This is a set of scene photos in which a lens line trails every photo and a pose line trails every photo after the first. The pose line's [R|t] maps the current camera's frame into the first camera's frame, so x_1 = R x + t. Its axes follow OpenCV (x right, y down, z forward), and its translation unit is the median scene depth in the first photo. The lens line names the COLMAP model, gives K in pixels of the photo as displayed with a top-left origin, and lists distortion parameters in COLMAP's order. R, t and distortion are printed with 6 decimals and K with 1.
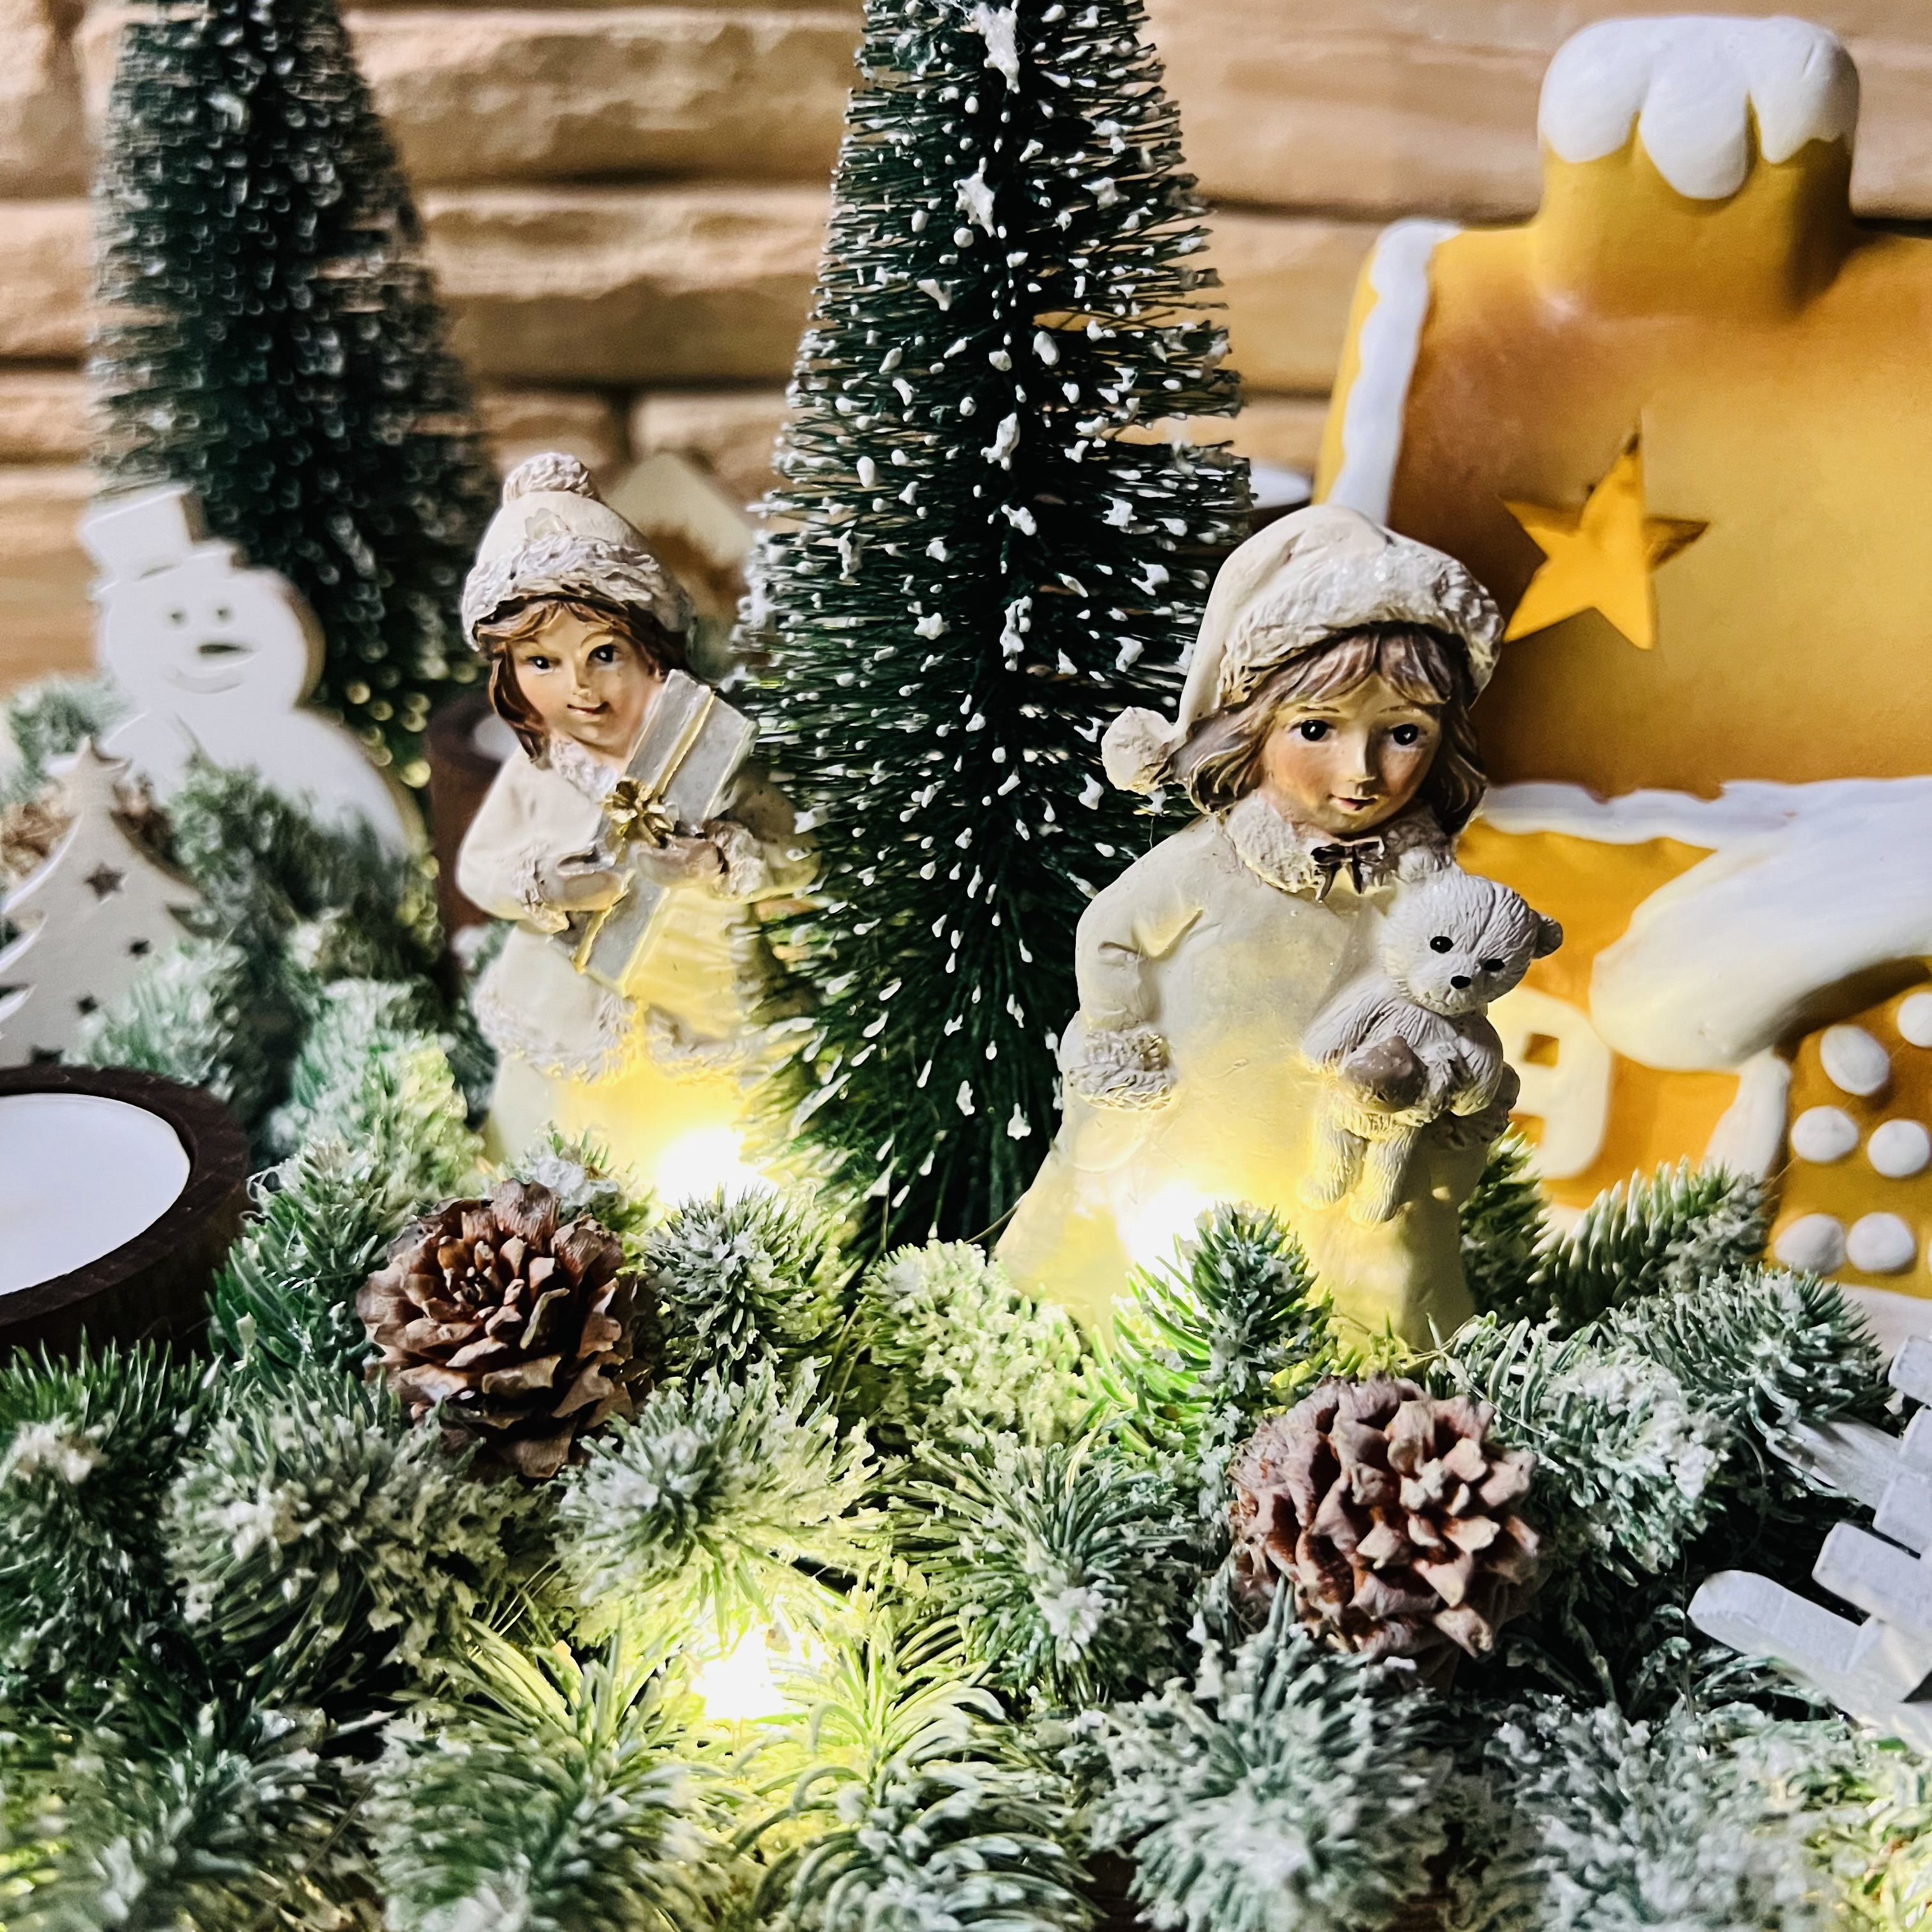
lens RADIAL K [[2128.0, 0, 954.7], [0, 2128.0, 957.5], [0, 0, 1]] dist [-0.020857, 0.000000]
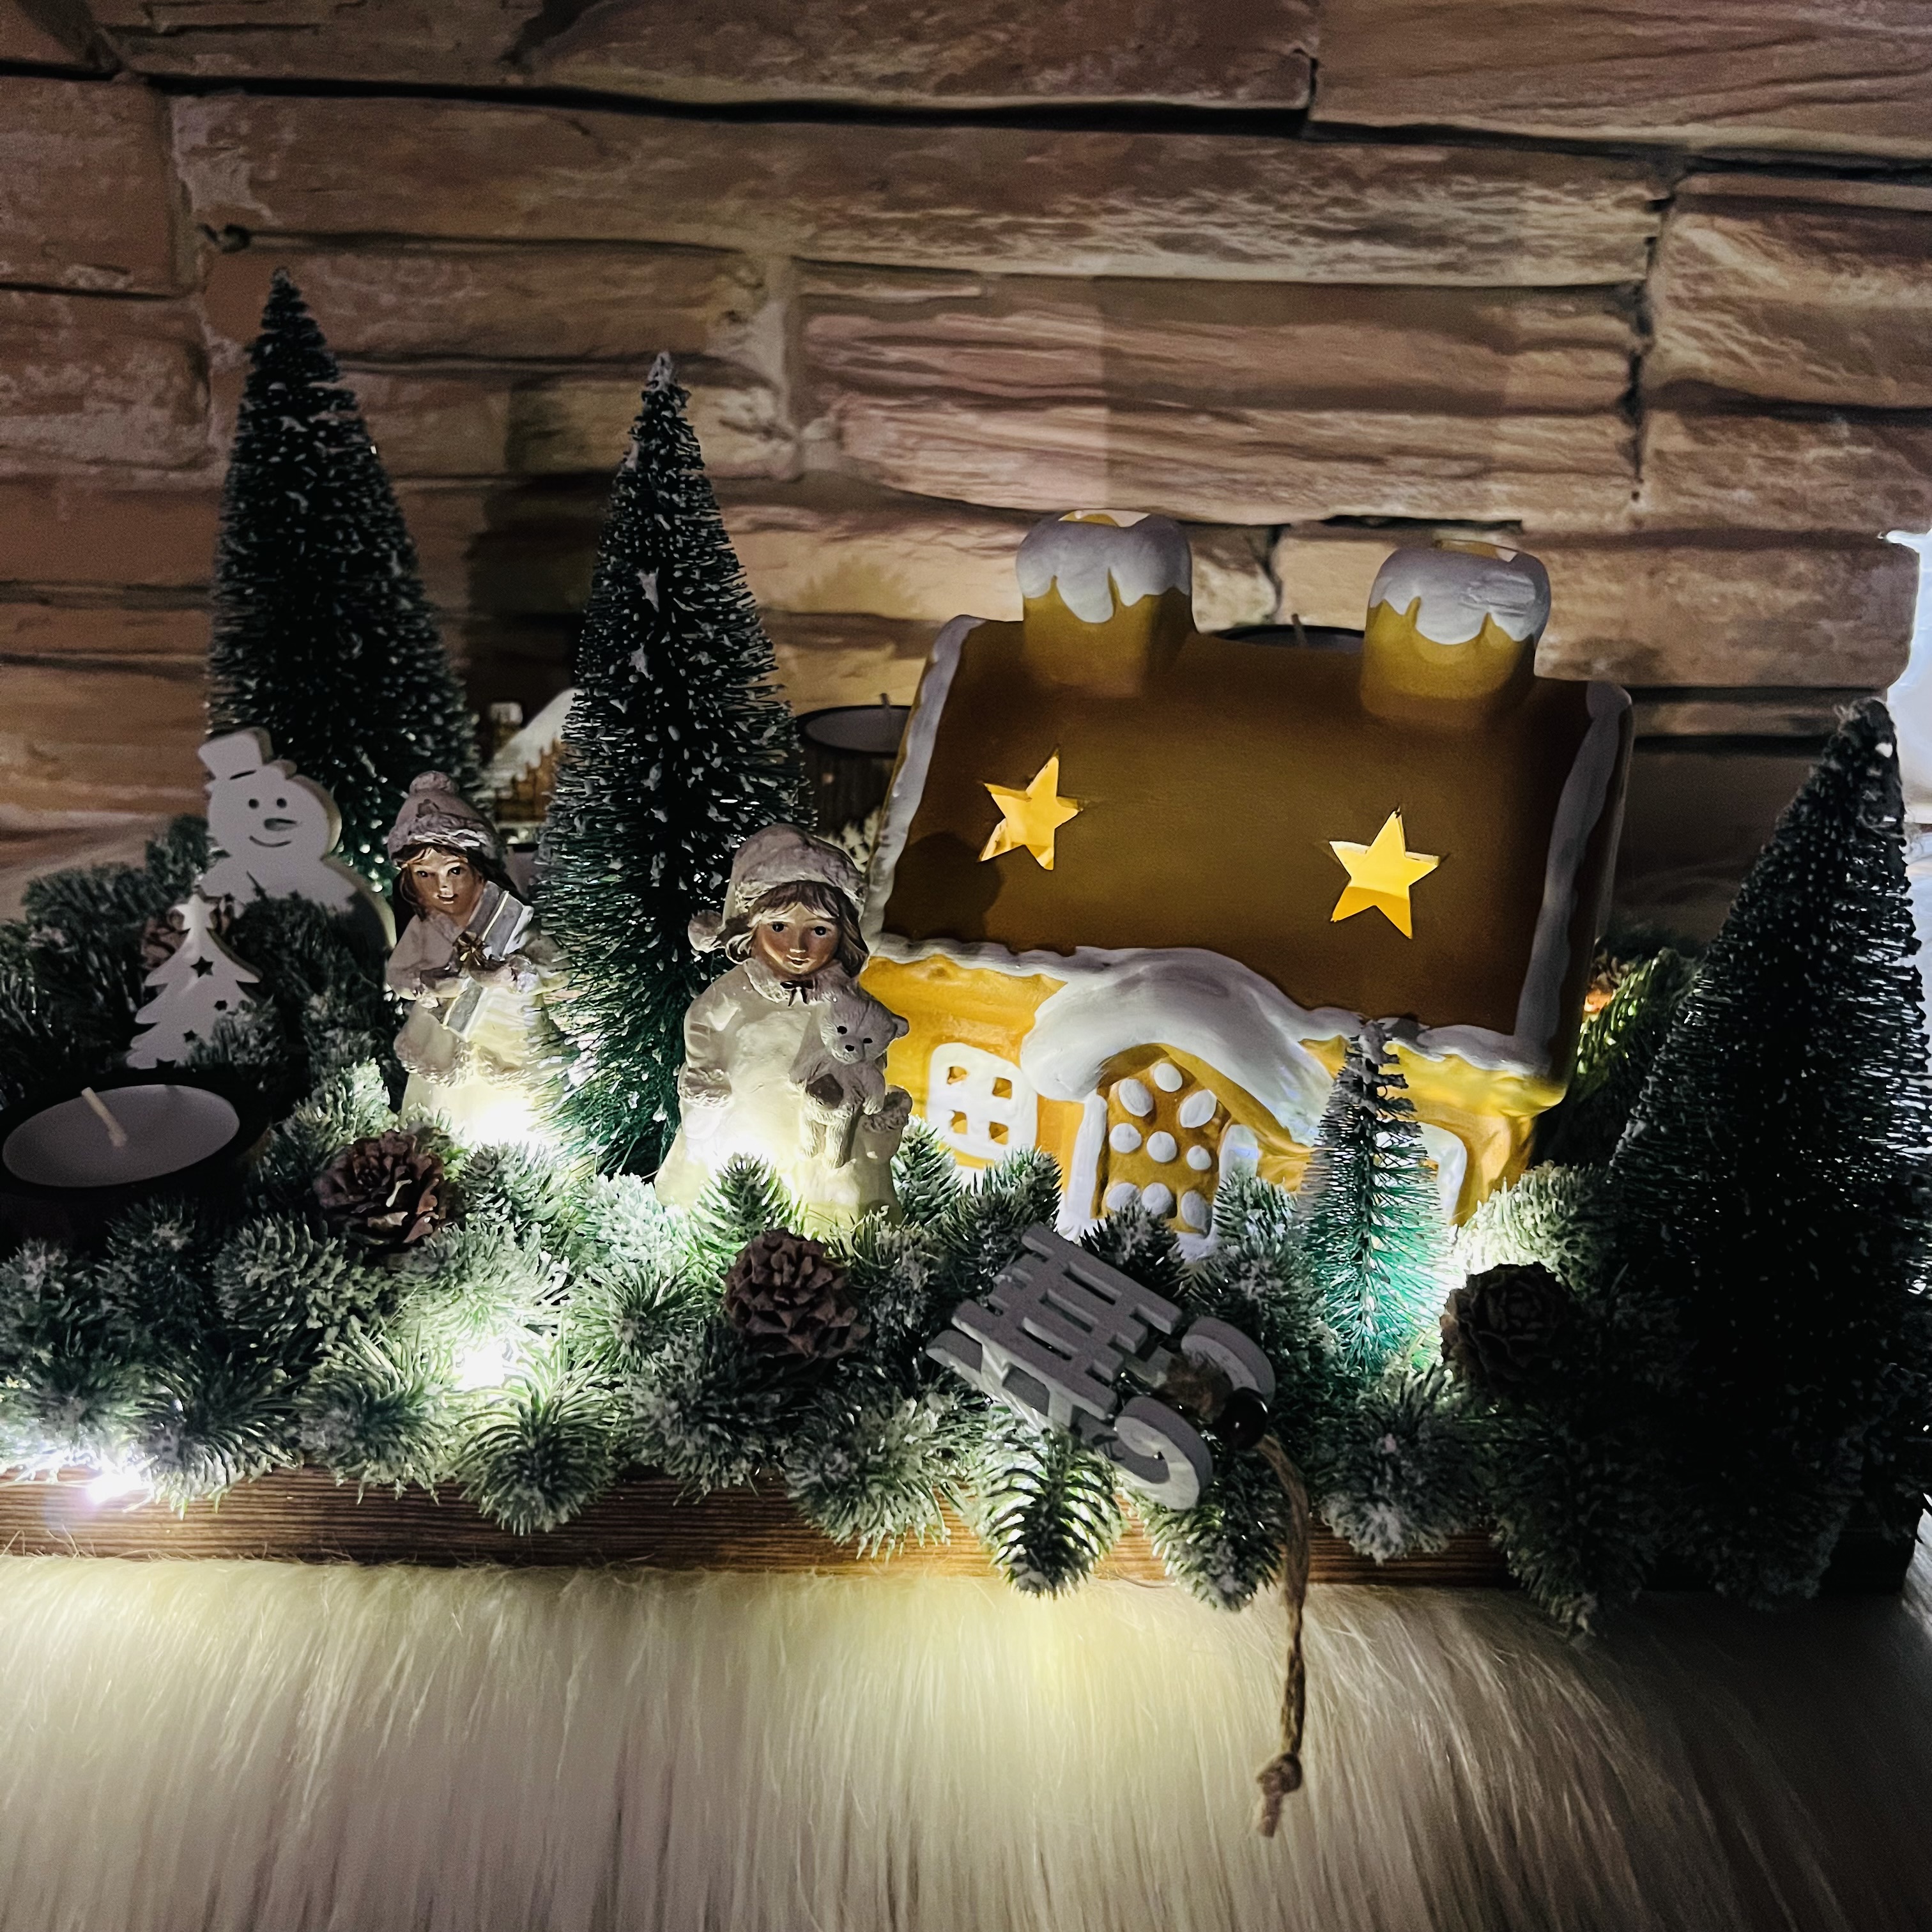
lens RADIAL K [[2128.0, 0, 1065.7], [0, 2128.0, 941.5], [0, 0, 1]] dist [-0.020857, 0.000000]
pose [[0.999445, 0.032901, 0.005296, 0.405648], [-0.032724, 0.998994, -0.030647, -0.034639], [-0.006299, 0.030457, 0.999516, -1.015148]]
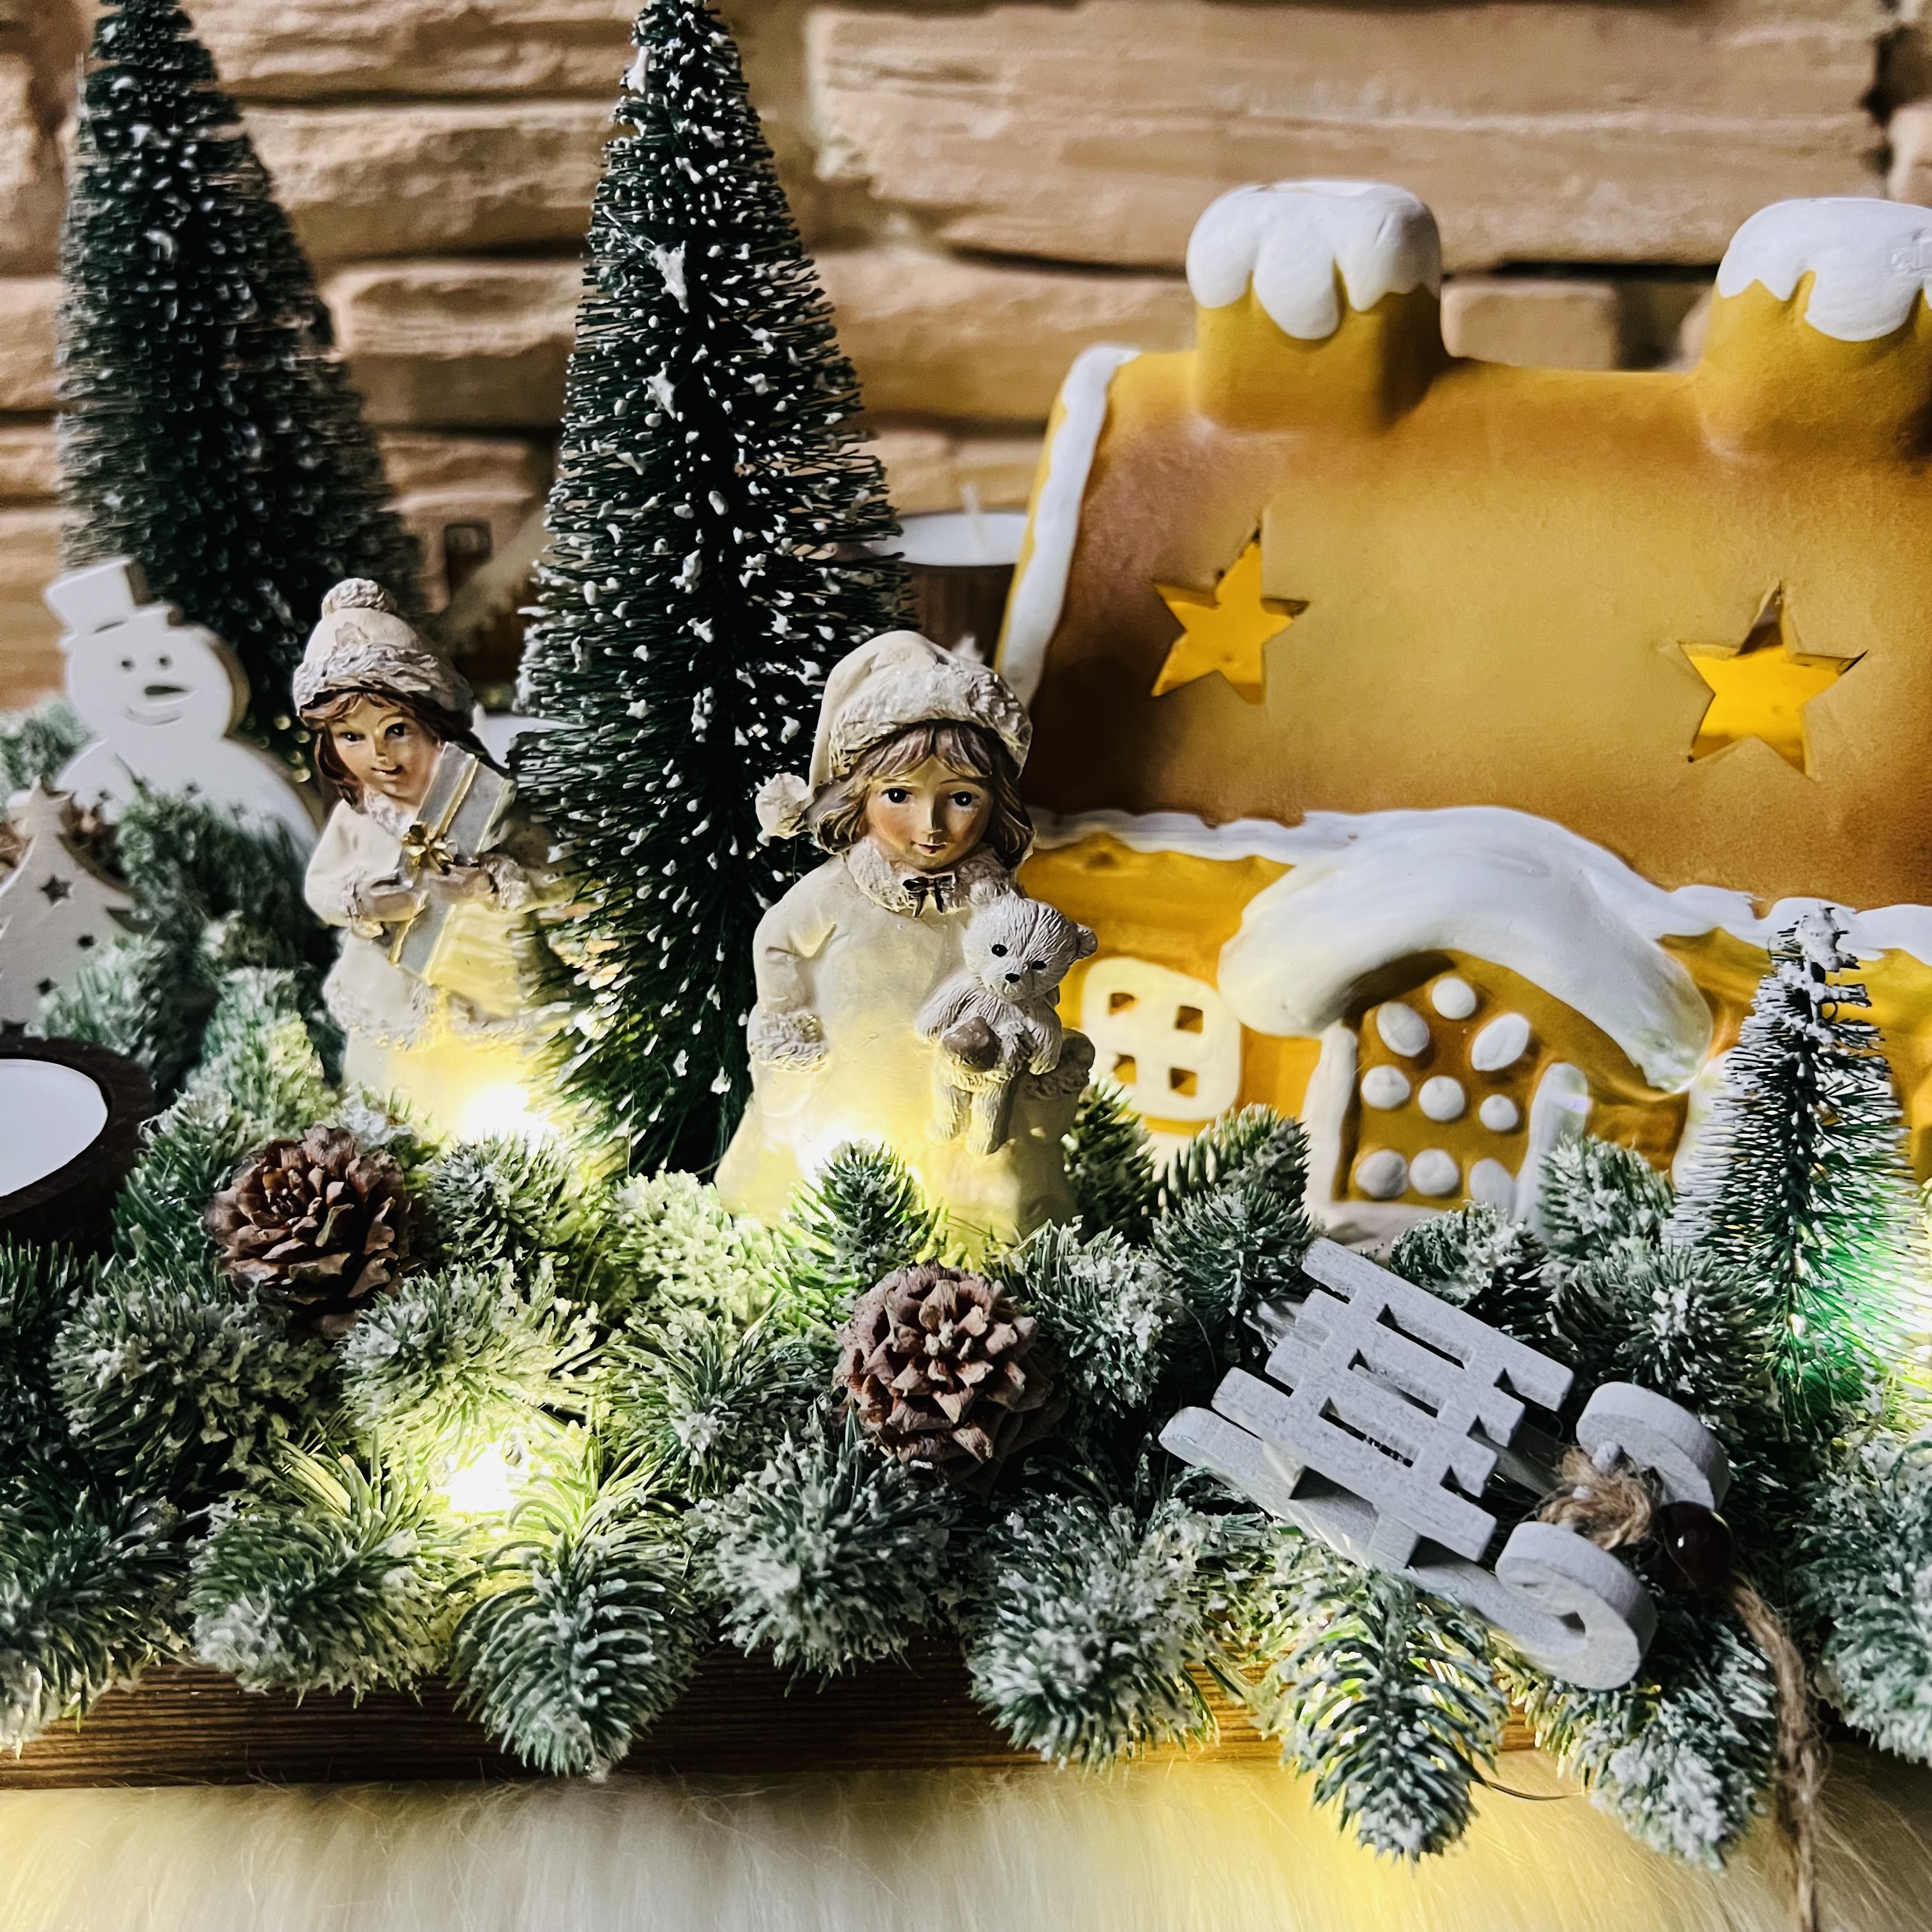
lens RADIAL K [[2128.0, 0, 991.8], [0, 2128.0, 967.0], [0, 0, 1]] dist [-0.020857, 0.000000]
pose [[0.999876, -0.003935, -0.015224, 0.228101], [0.004407, 0.999507, 0.031079, -0.034719], [0.015095, -0.031142, 0.999401, -0.329380]]
